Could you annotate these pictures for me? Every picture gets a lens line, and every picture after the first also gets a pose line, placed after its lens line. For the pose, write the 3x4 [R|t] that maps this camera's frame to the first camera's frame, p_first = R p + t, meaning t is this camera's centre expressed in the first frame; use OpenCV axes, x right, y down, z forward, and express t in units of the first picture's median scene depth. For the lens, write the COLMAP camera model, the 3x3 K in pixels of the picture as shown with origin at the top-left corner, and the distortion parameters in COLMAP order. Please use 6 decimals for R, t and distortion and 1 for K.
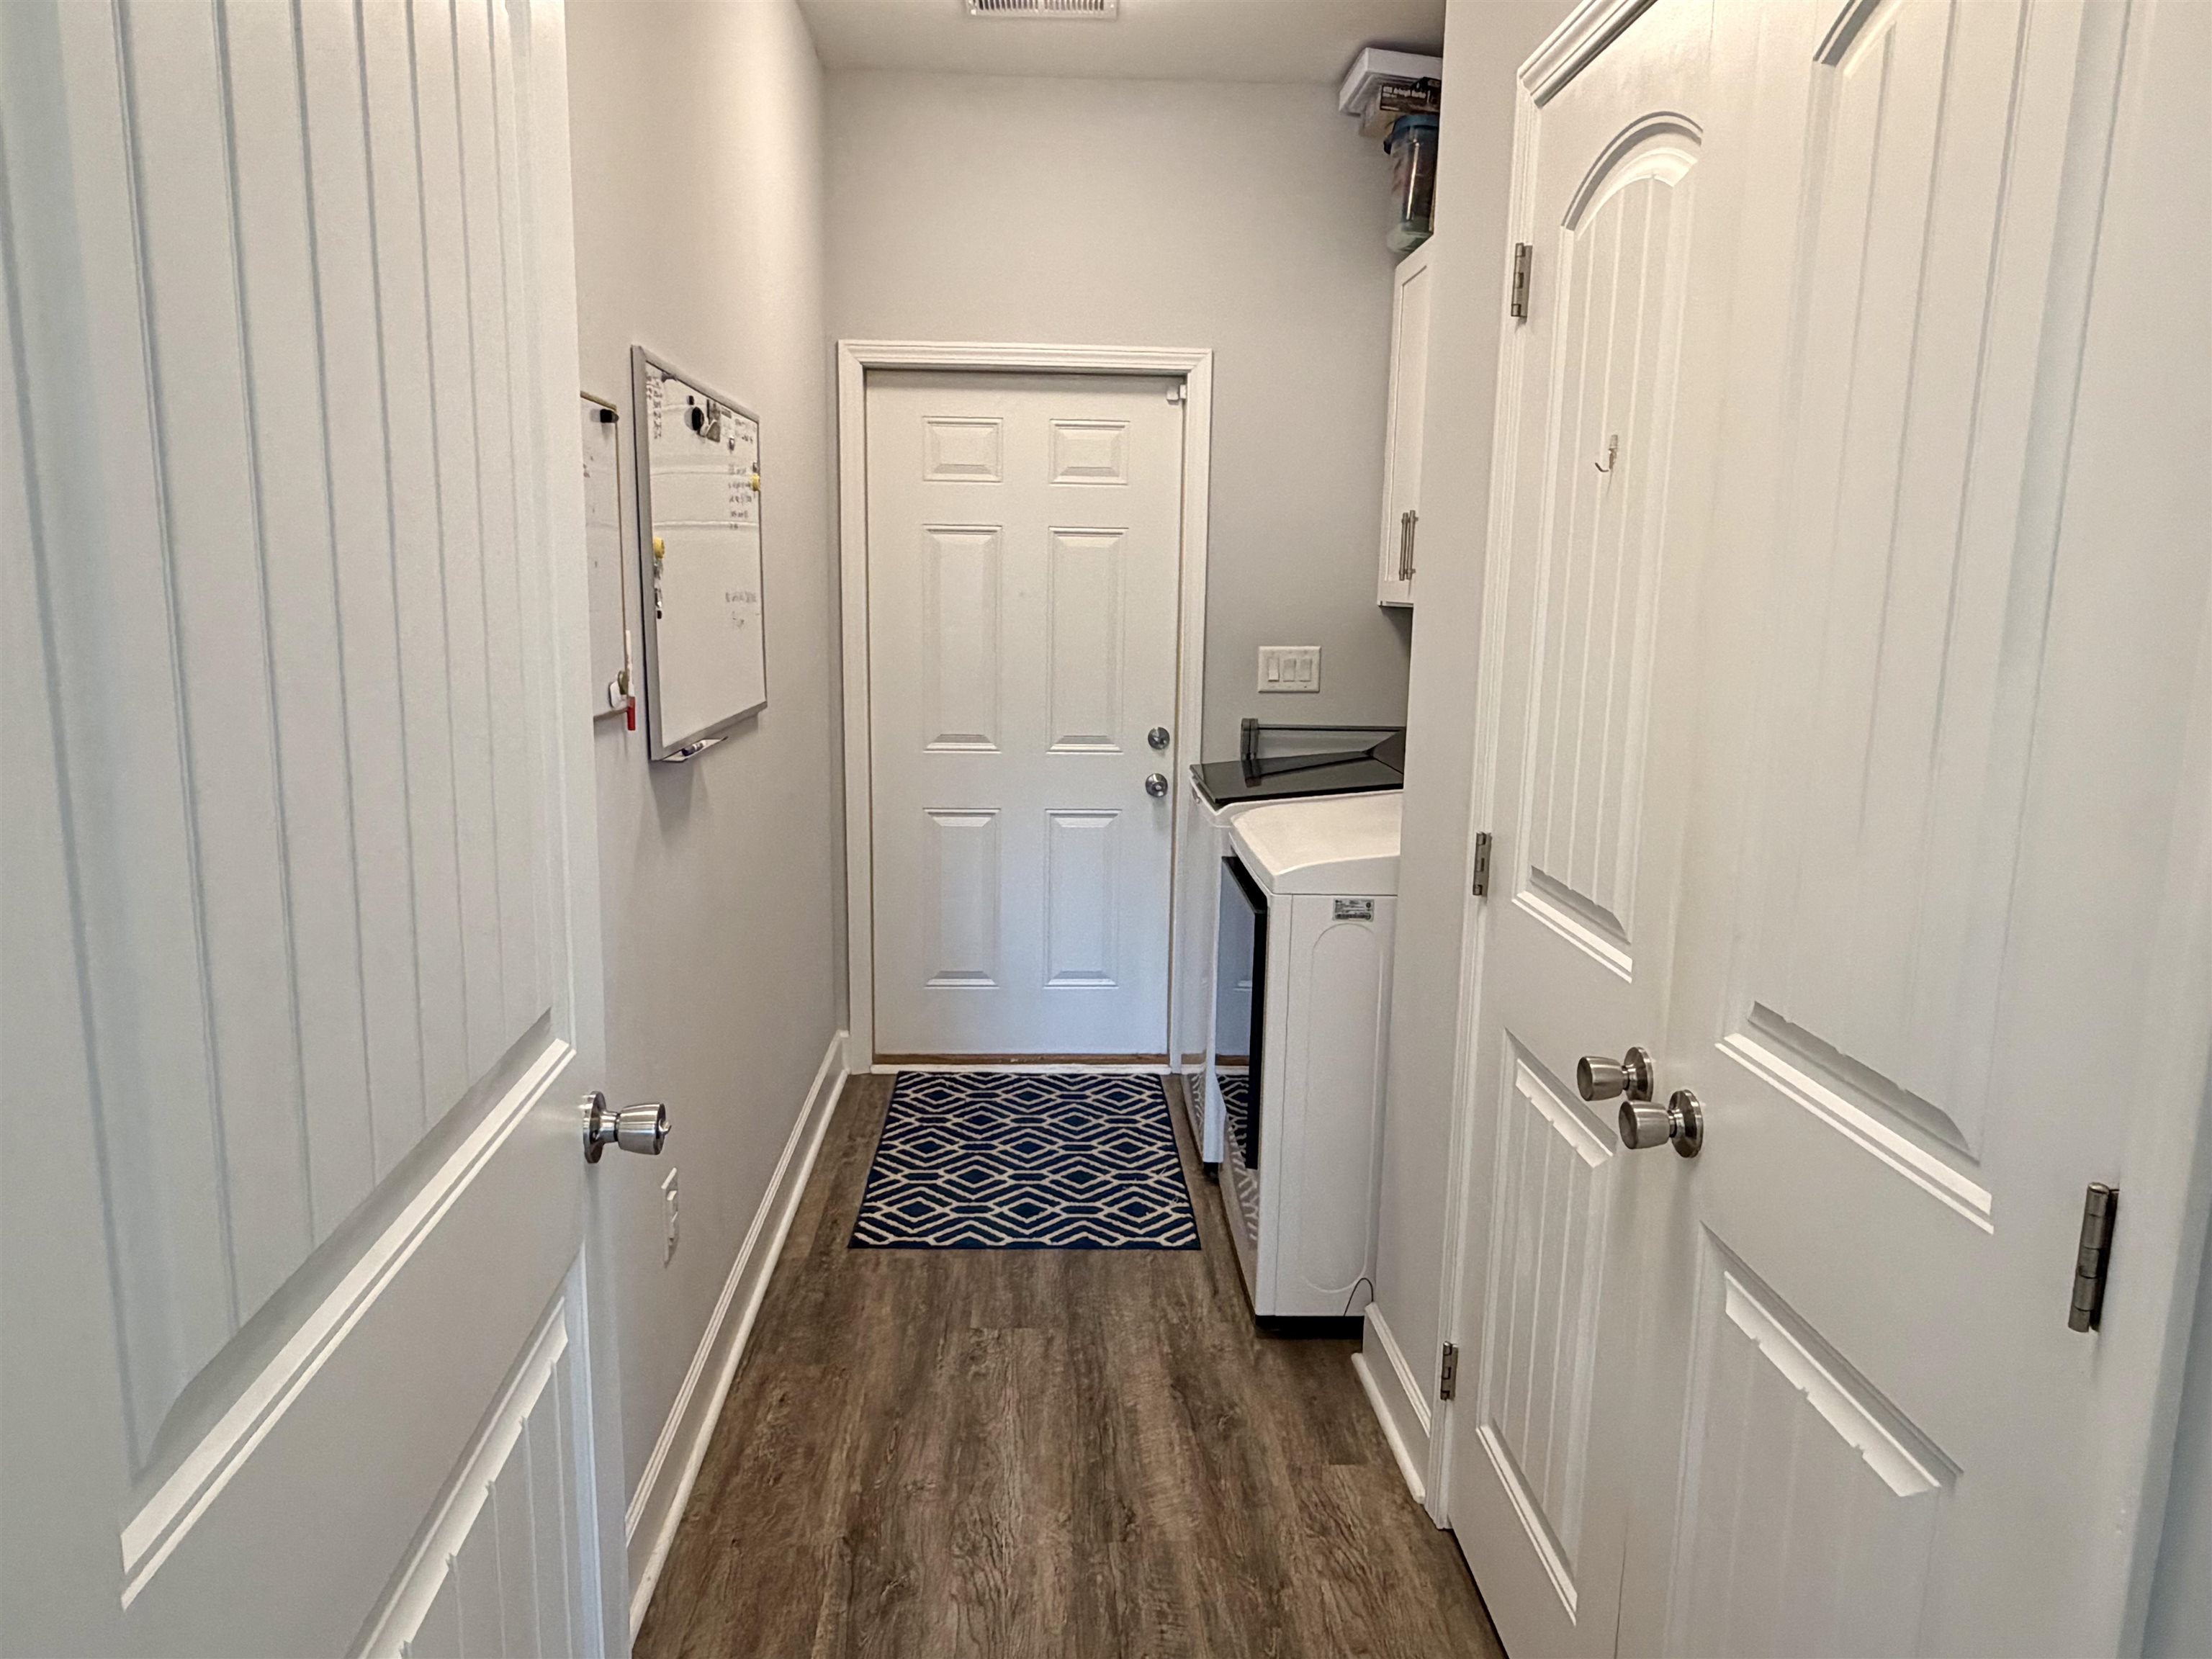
lens RADIAL K [[1431.2, 0, 1106.0], [0, 1431.2, 829.5], [0, 0, 1]] dist [0.004954, 0.002227]
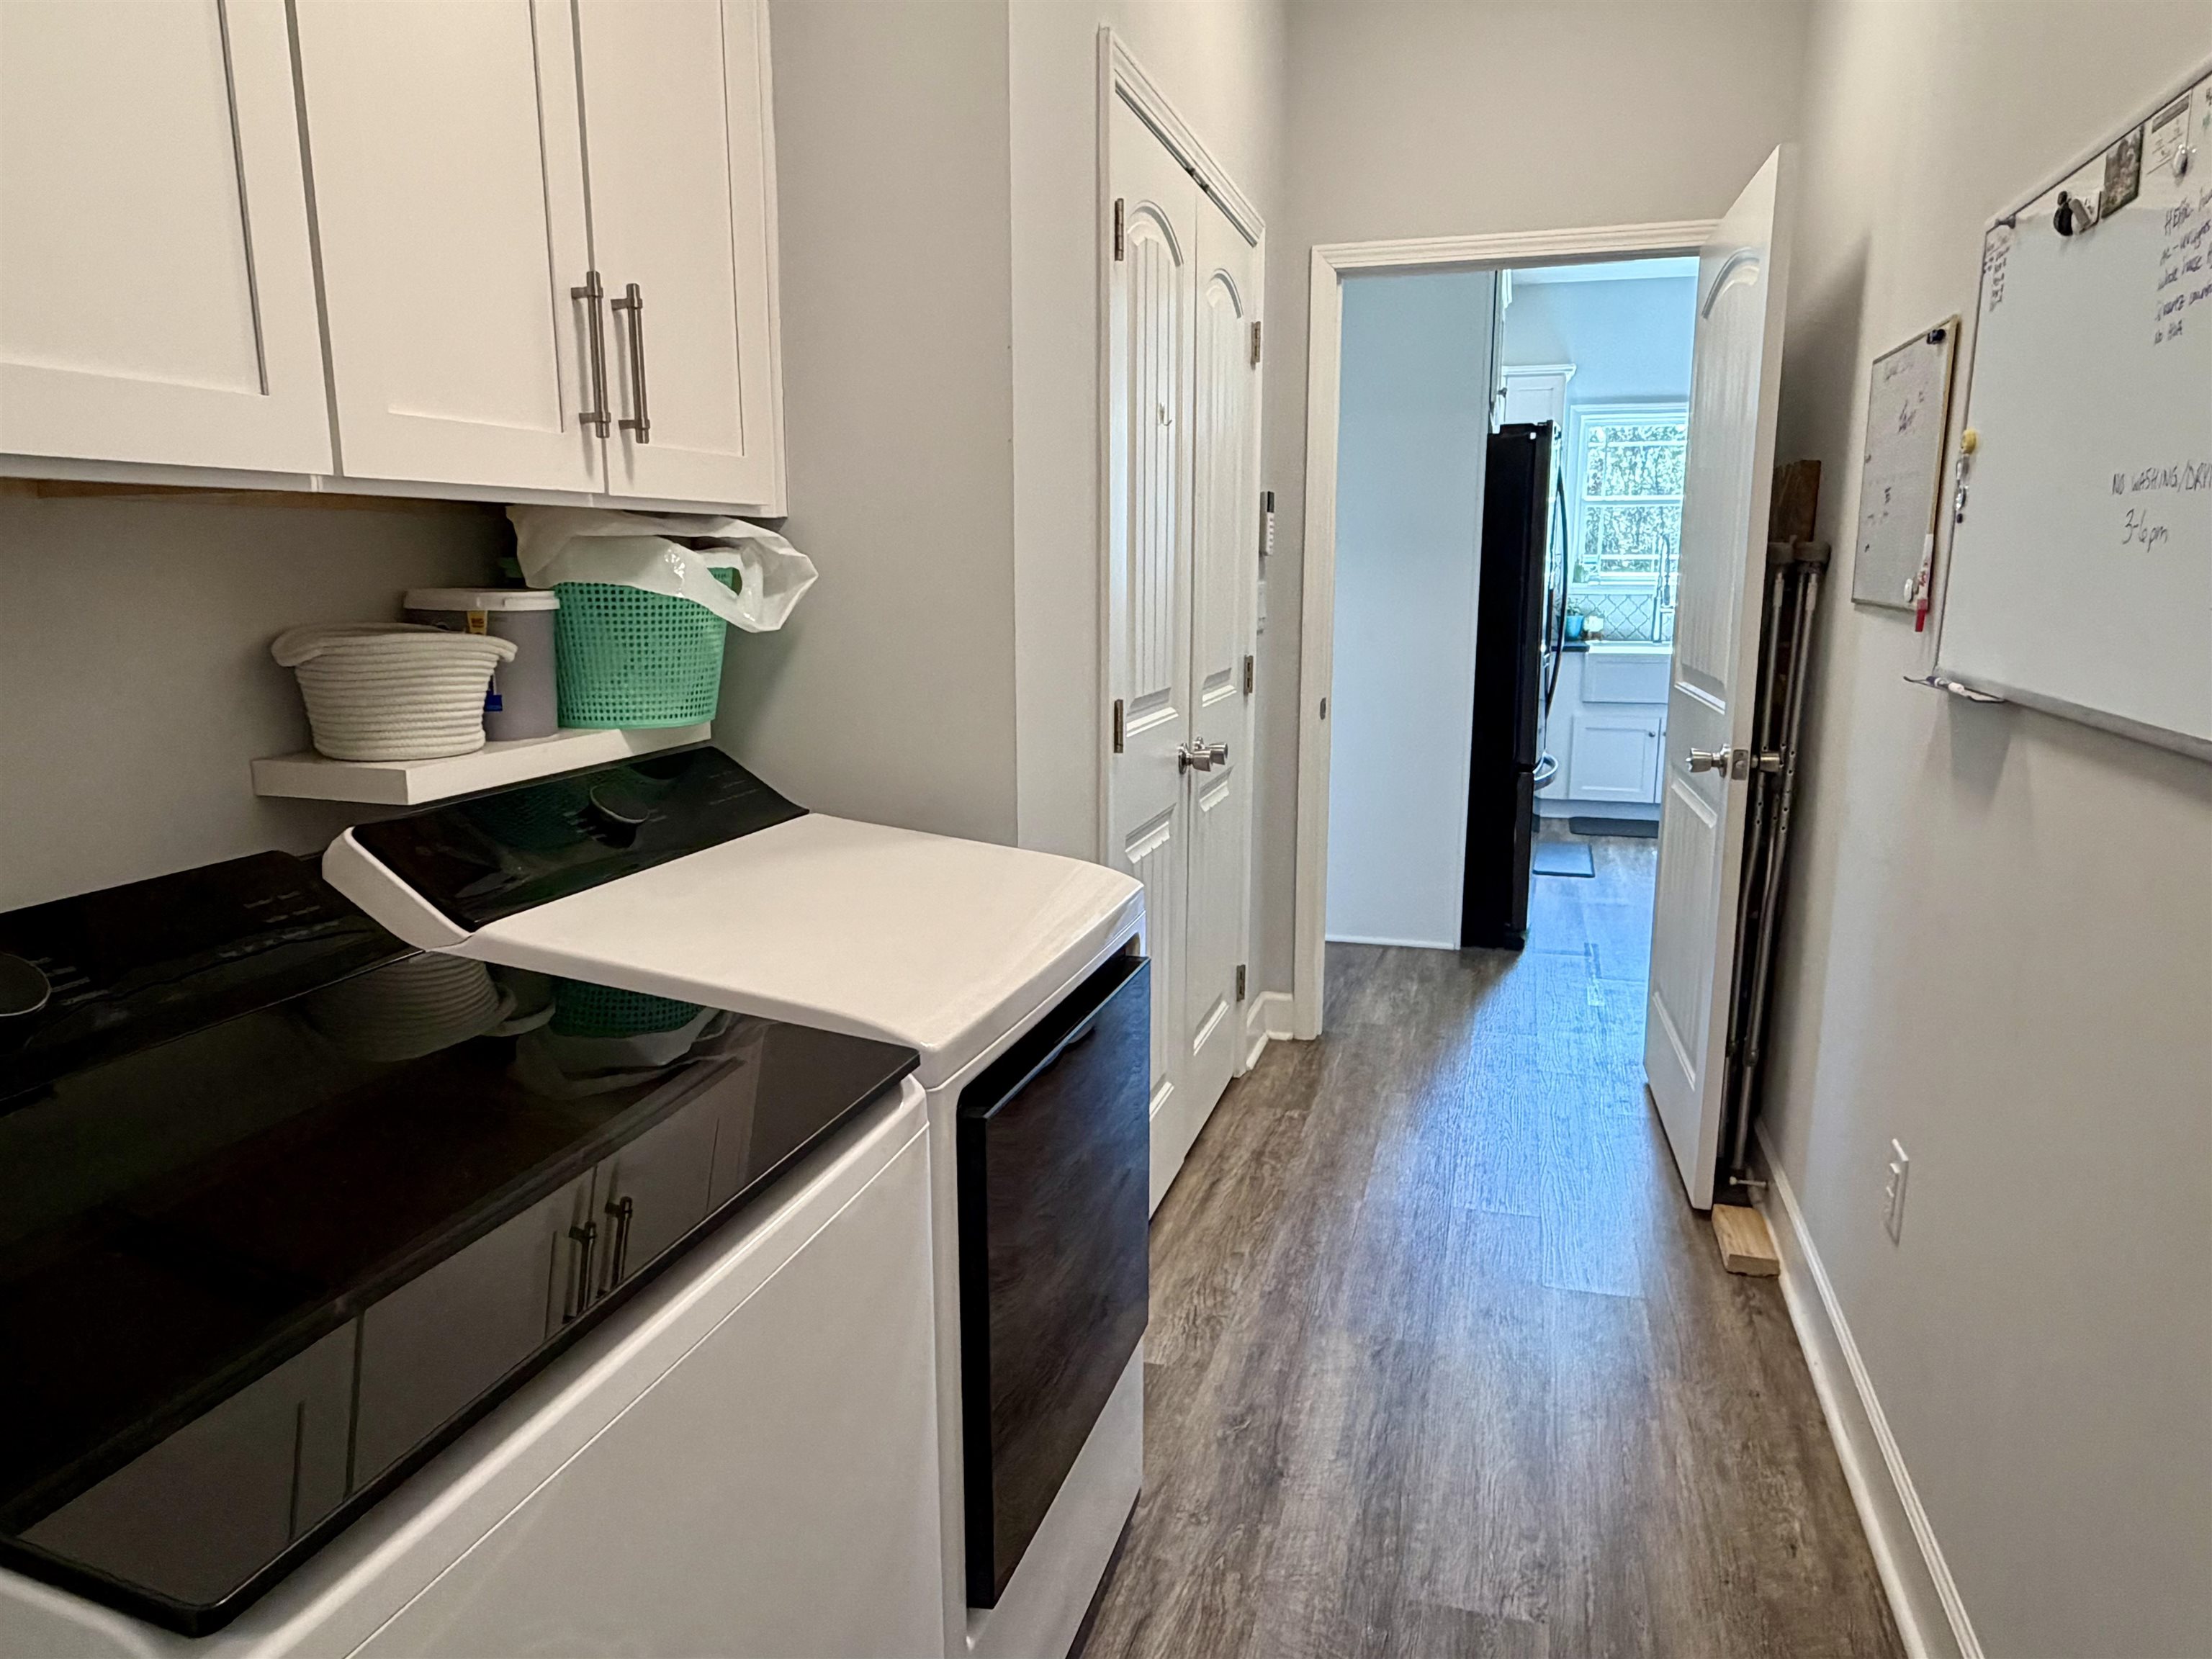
lens RADIAL K [[1431.2, 0, 1106.0], [0, 1431.2, 829.5], [0, 0, 1]] dist [0.004954, 0.002227]
pose [[-0.943989, -0.076227, 0.321051, -0.098547], [0.043086, 0.936149, 0.348954, -0.258084], [-0.327151, 0.343242, -0.880430, 1.725962]]
